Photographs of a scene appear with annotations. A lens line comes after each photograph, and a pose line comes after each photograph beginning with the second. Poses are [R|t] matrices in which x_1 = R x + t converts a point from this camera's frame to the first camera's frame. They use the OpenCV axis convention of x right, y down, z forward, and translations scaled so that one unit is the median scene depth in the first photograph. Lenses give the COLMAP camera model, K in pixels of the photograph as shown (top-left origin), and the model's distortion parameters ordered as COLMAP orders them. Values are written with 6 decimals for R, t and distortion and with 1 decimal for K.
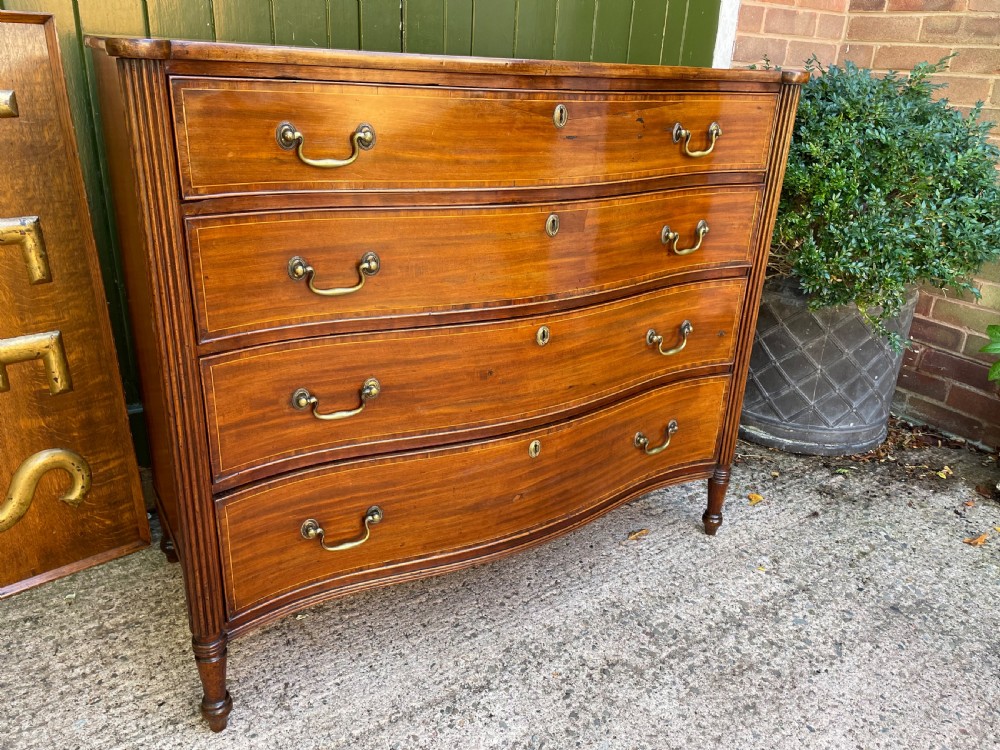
lens RADIAL K [[757.8, 0, 505.9], [0, 757.8, 365.0], [0, 0, 1]] dist [0.082495, -0.110111]
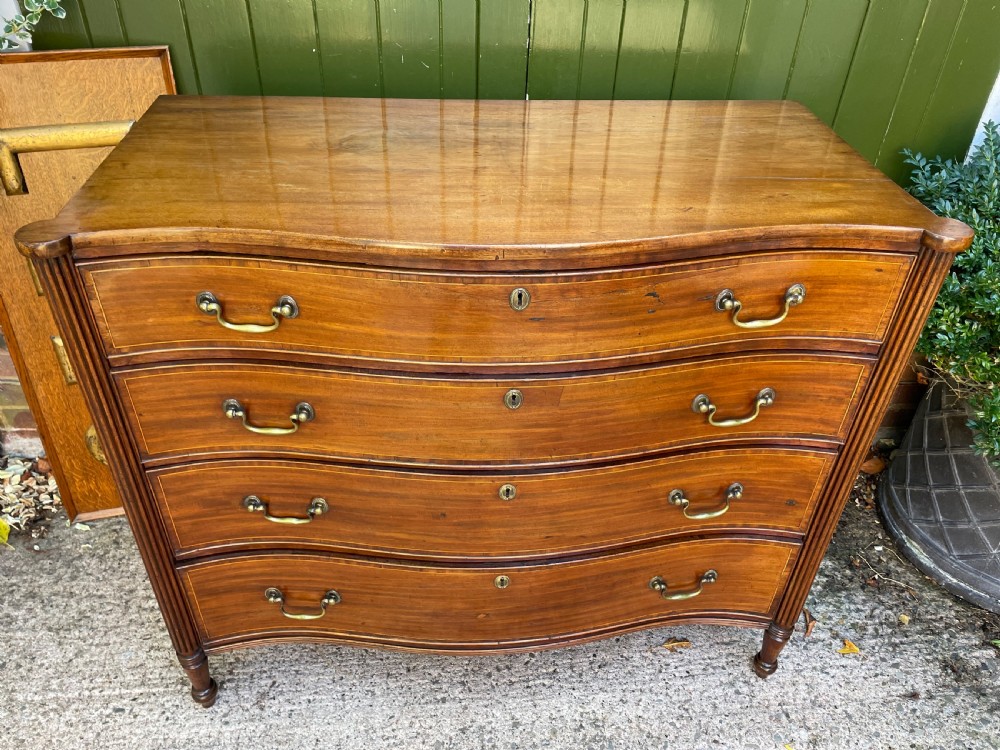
lens RADIAL K [[757.8, 0, 499.0], [0, 757.8, 367.4], [0, 0, 1]] dist [0.082495, -0.110111]
pose [[0.881745, 0.265586, -0.389858, 0.337778], [-0.166731, 0.948570, 0.269103, -0.403460], [0.441278, -0.172279, 0.880678, 0.199983]]
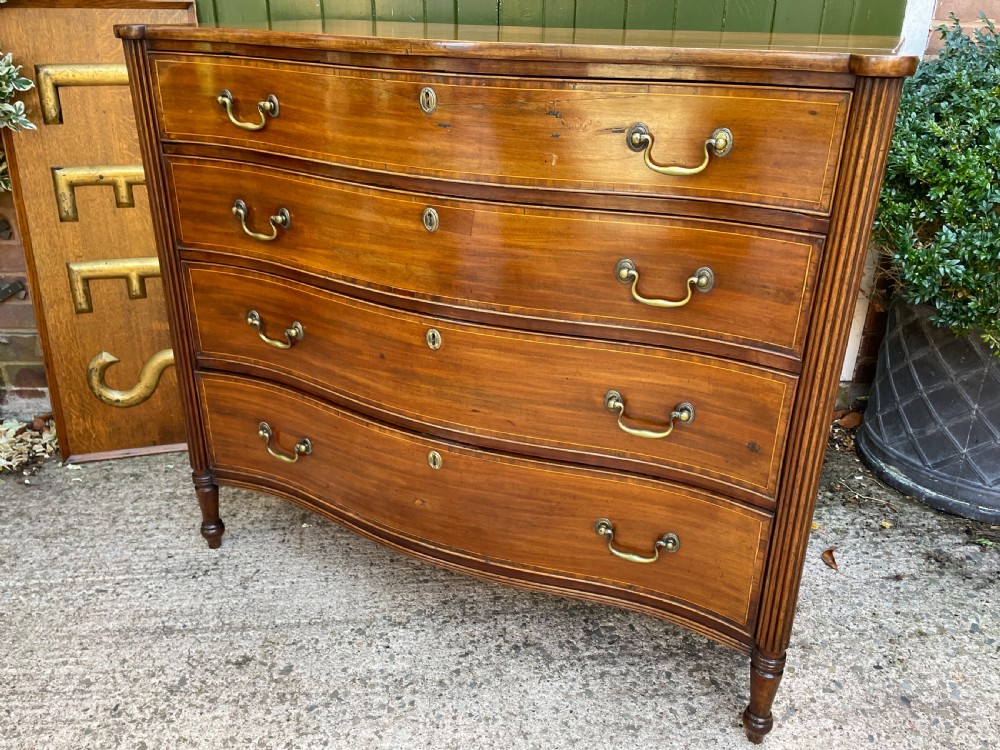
lens RADIAL K [[813.6, 0, 500.7], [0, 813.6, 367.5], [0, 0, 1]] dist [0.084222, -0.112830]
pose [[0.884680, 0.157367, -0.438837, 0.537544], [-0.149631, 0.987352, 0.052414, -0.013965], [0.441534, 0.019294, 0.897037, 0.026370]]
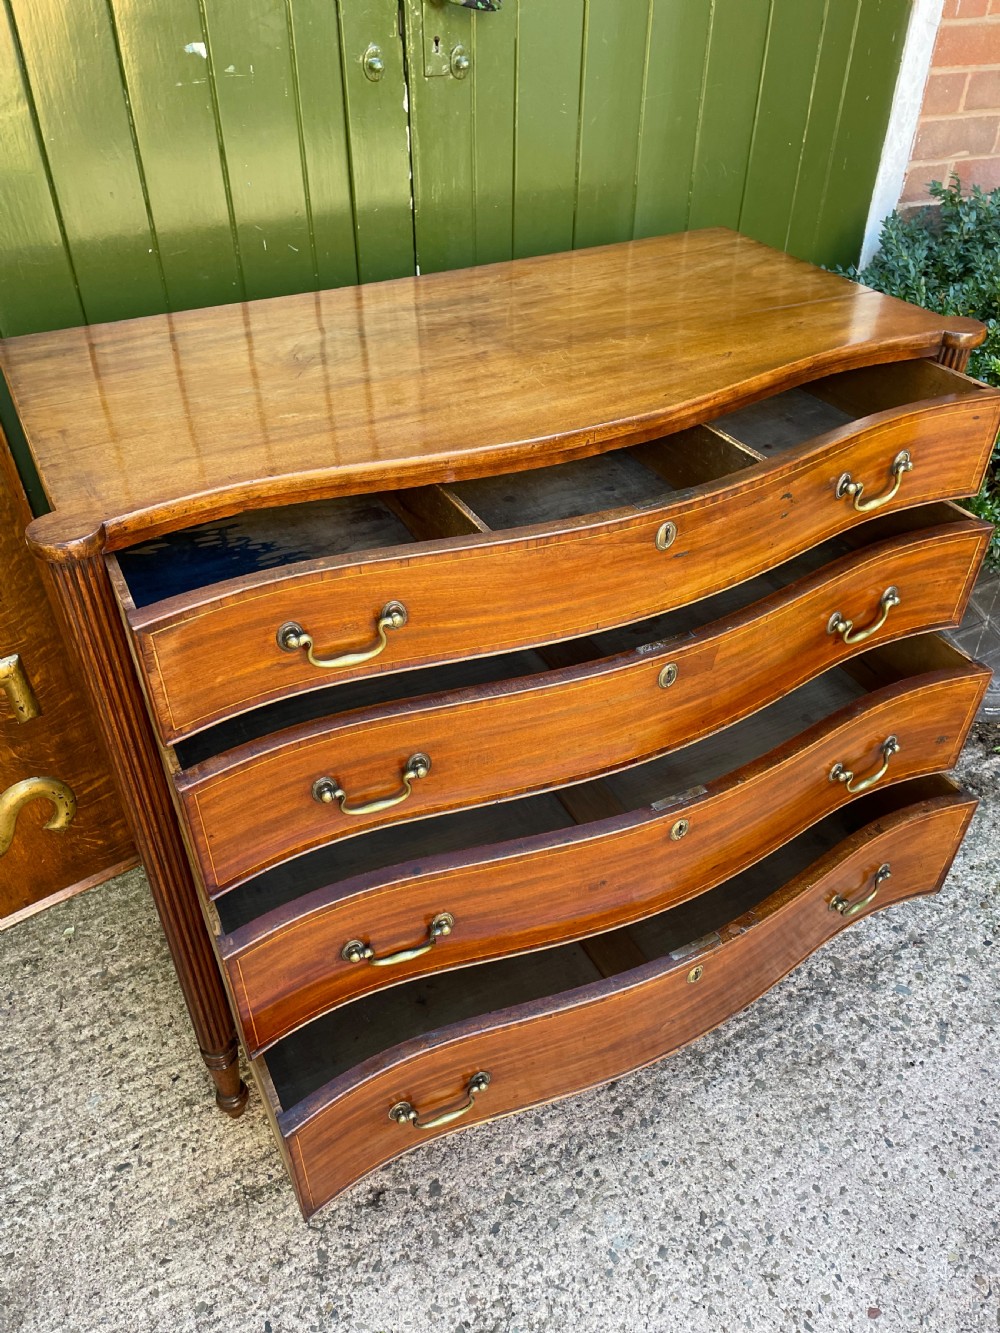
lens RADIAL K [[1010.1, 0, 496.8], [0, 1010.1, 658.3], [0, 0, 1]] dist [0.082495, -0.110111]
pose [[0.994843, 0.018104, -0.099796, 0.054625], [0.009919, 0.961857, 0.273372, -0.369254], [0.100939, -0.272952, 0.956718, -0.015995]]
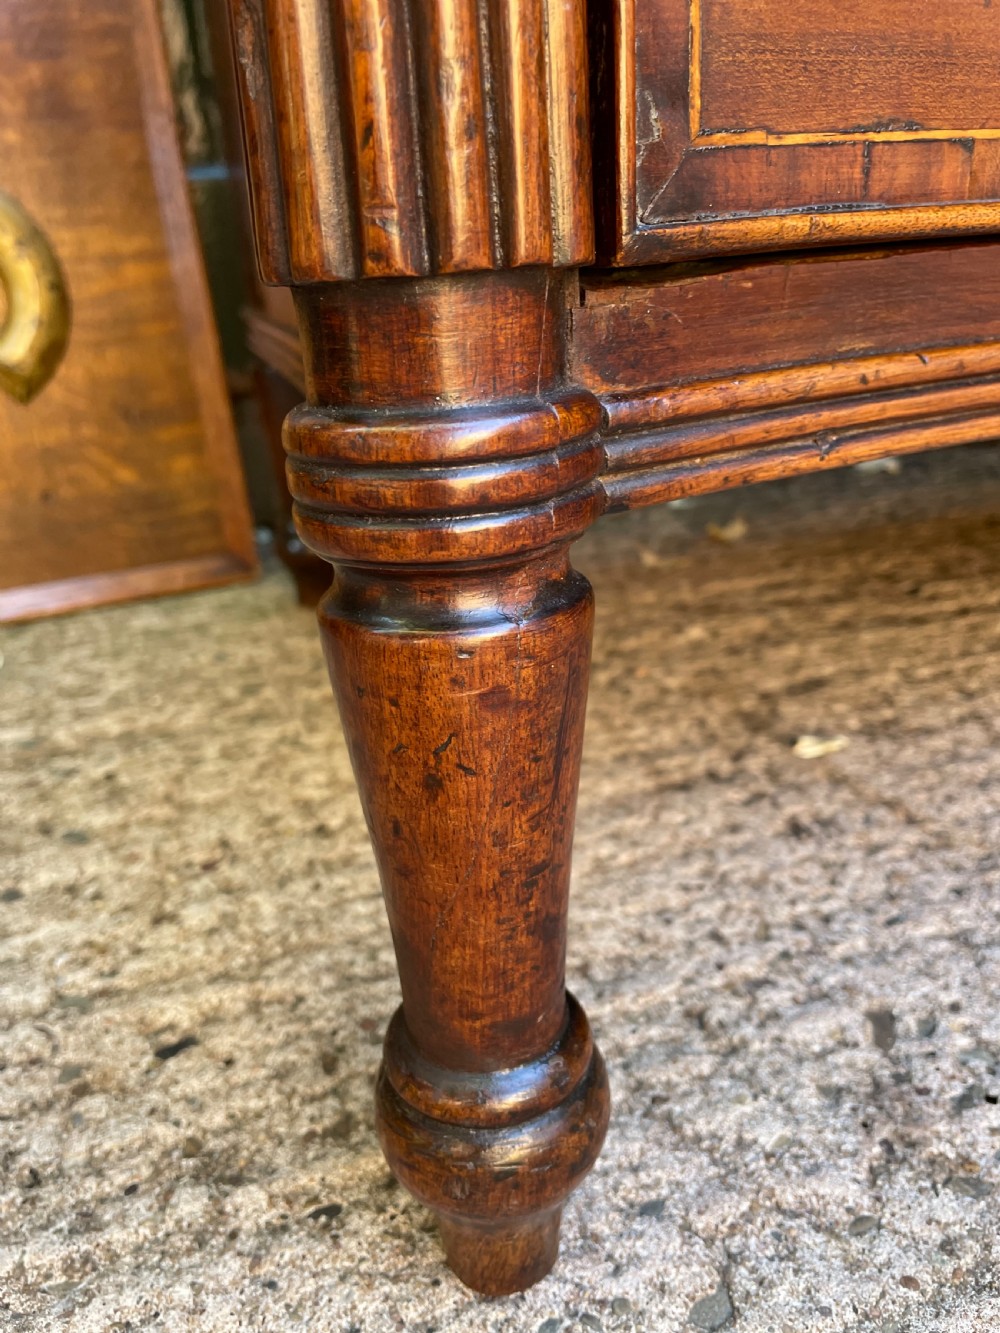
lens RADIAL K [[1046.9, 0, 496.3], [0, 1046.9, 664.5], [0, 0, 1]] dist [0.017448, -0.037937]
pose [[0.956318, 0.000926, -0.292328, -0.292585], [-0.002572, 0.999983, -0.005245, 0.335843], [0.292318, 0.005768, 0.956304, 0.751207]]
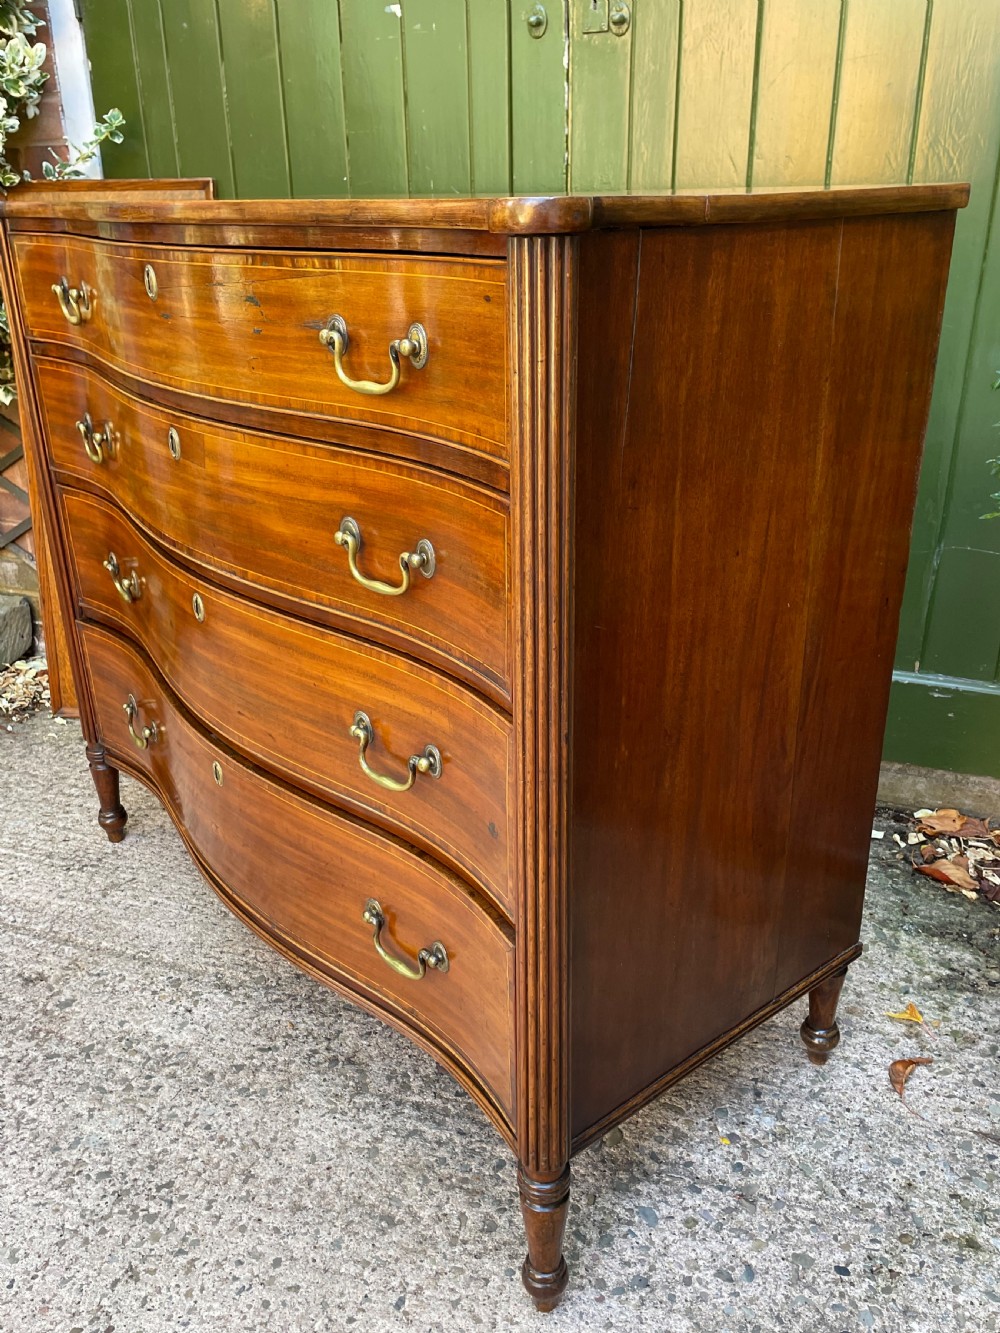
lens RADIAL K [[1084.5, 0, 496.8], [0, 1084.5, 656.2], [0, 0, 1]] dist [0.084222, -0.112830]
pose [[0.600878, 0.255642, -0.757359, 0.916367], [-0.259238, 0.958591, 0.117891, -0.120116], [0.756136, 0.125498, 0.642269, 0.428766]]
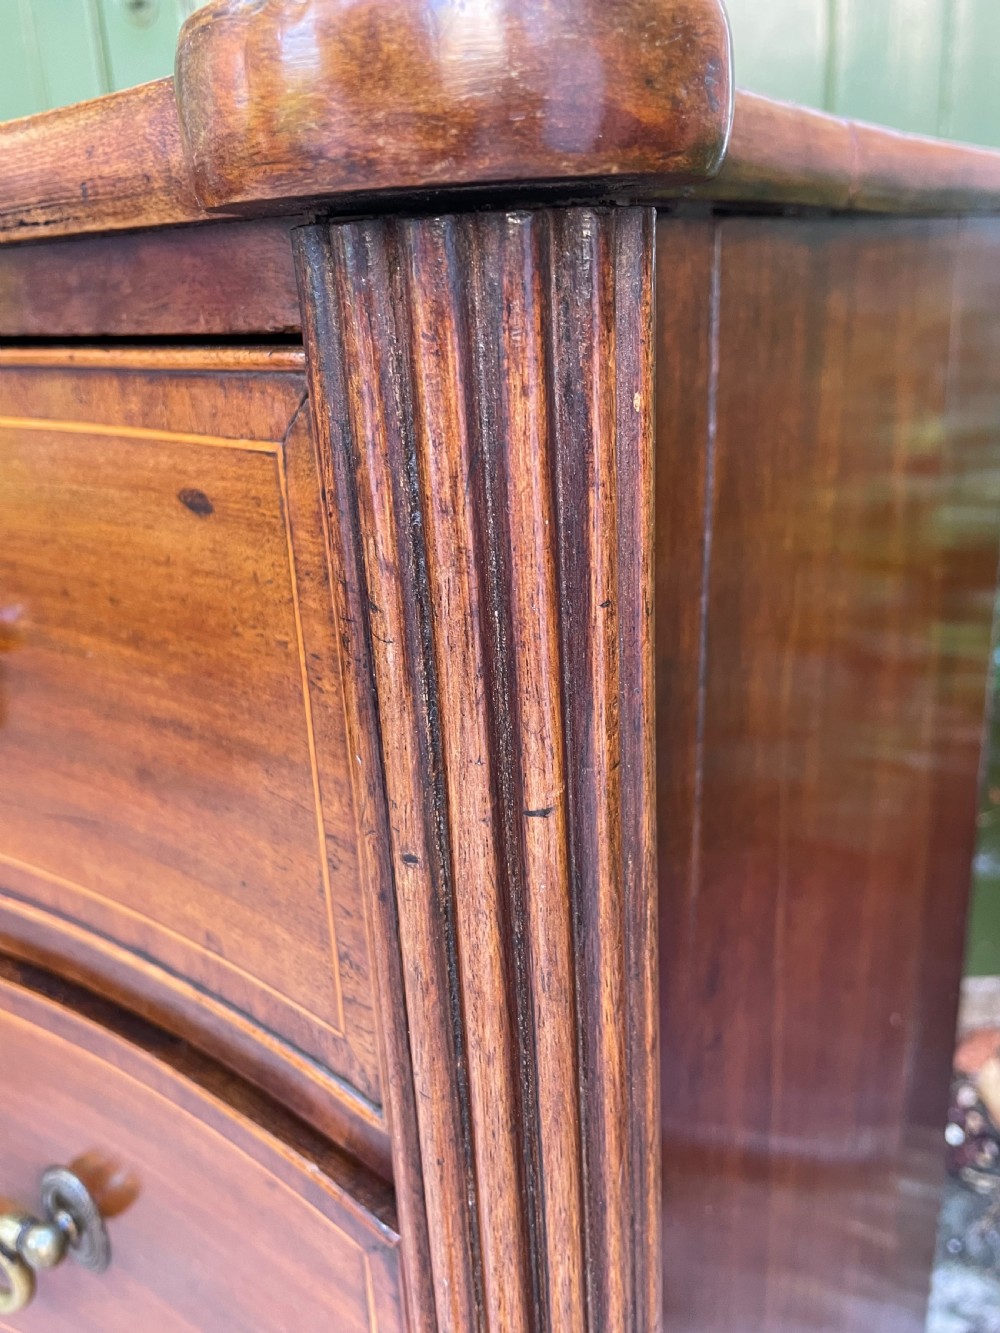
lens RADIAL K [[1132.4, 0, 502.3], [0, 1132.4, 666.6], [0, 0, 1]] dist [0.012344, 0.002886]
pose [[0.826649, 0.099782, -0.553800, 0.547322], [-0.125958, 0.991992, -0.009281, -0.213640], [0.548439, 0.077428, 0.832598, 0.670760]]
